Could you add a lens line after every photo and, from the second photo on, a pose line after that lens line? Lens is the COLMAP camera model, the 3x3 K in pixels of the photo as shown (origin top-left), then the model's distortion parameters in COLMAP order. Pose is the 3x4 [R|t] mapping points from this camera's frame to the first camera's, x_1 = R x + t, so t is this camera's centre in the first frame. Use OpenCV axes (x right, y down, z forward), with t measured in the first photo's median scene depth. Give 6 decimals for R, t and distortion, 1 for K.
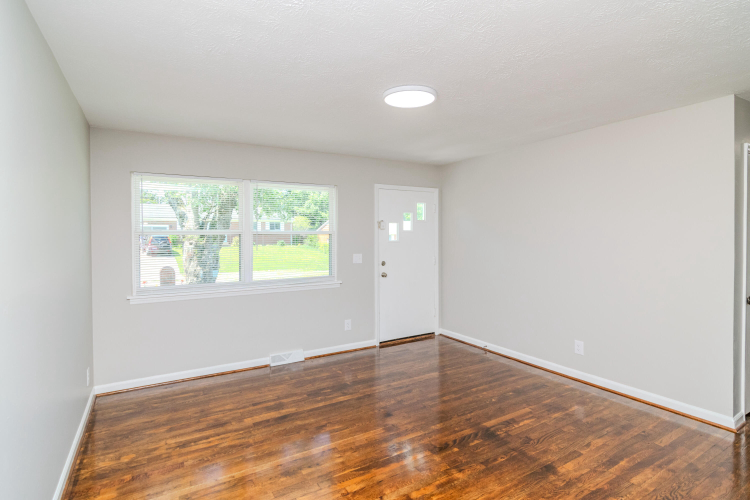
lens RADIAL K [[371.7, 0, 382.0], [0, 371.7, 228.1], [0, 0, 1]] dist [-0.001591, 0.000205]
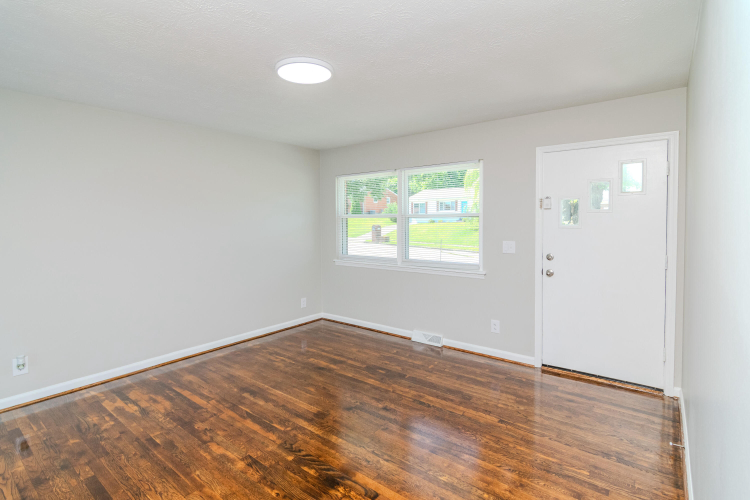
lens RADIAL K [[371.7, 0, 382.0], [0, 371.7, 228.1], [0, 0, 1]] dist [-0.001591, 0.000205]
pose [[0.372041, 0.026426, -0.927840, 0.809493], [0.019563, 0.999149, 0.036302, 0.009861], [0.928010, -0.031657, 0.371208, 0.656224]]
